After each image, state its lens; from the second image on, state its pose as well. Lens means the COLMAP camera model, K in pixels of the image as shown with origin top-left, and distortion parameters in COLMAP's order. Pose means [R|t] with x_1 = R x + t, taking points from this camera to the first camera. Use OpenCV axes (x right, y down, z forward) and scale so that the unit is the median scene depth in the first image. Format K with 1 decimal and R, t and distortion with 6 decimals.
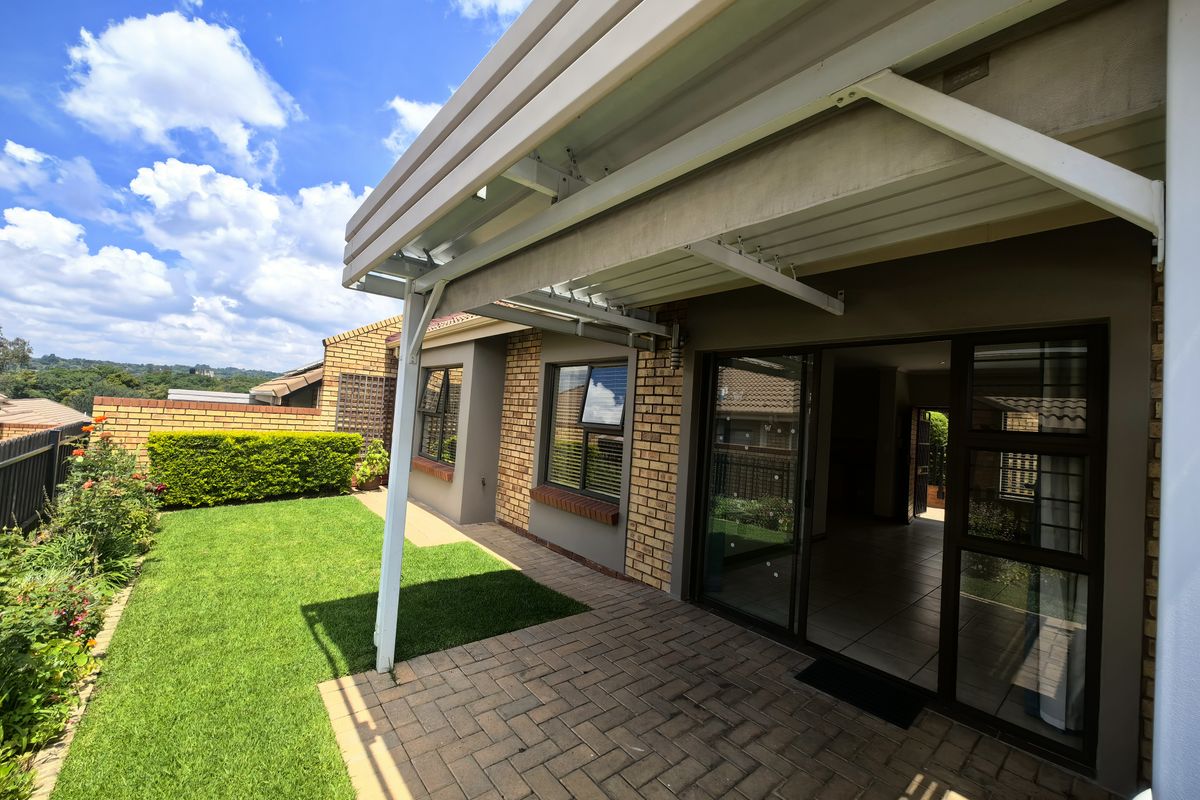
lens RADIAL K [[472.9, 0, 603.2], [0, 472.9, 397.5], [0, 0, 1]] dist [-0.001272, -0.000459]
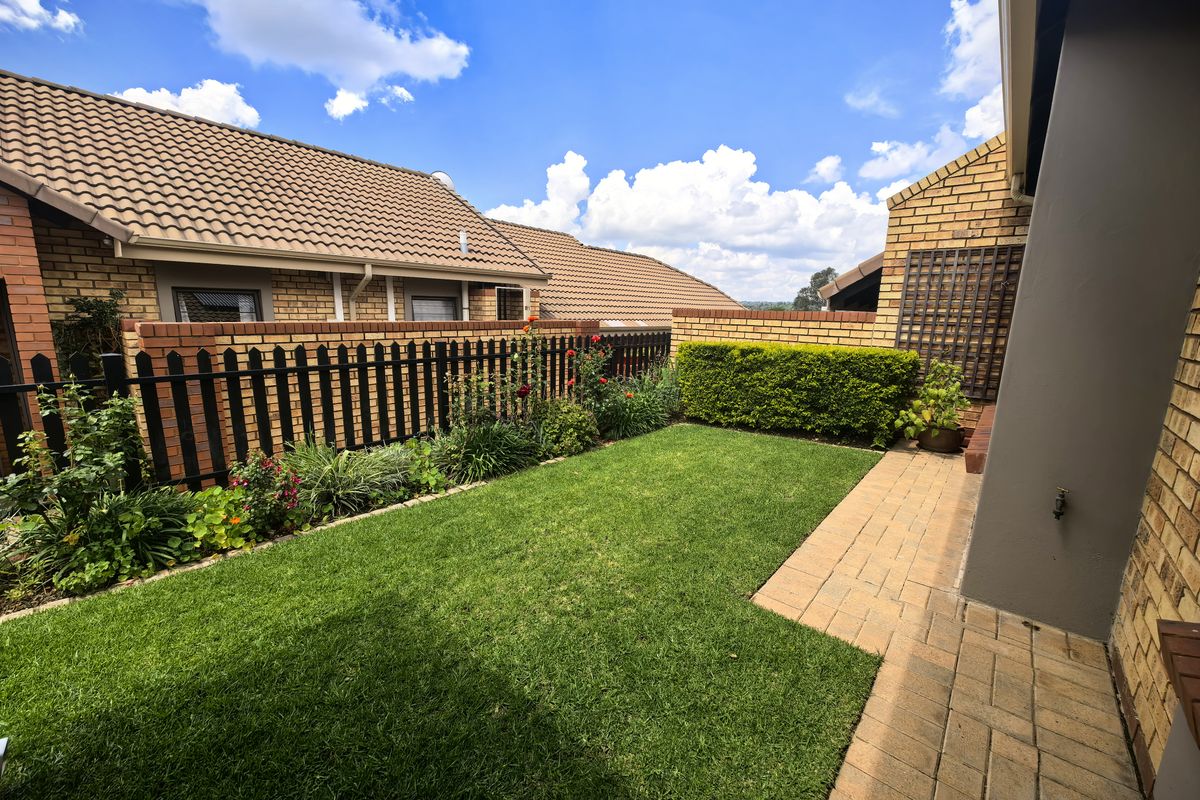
lens RADIAL K [[472.9, 0, 599.6], [0, 472.9, 397.9], [0, 0, 1]] dist [-0.001272, -0.000459]
pose [[0.164337, 0.116531, -0.979497, -0.007489], [0.026115, 0.992135, 0.122416, 0.055713], [0.986059, -0.045697, 0.160001, 0.564449]]
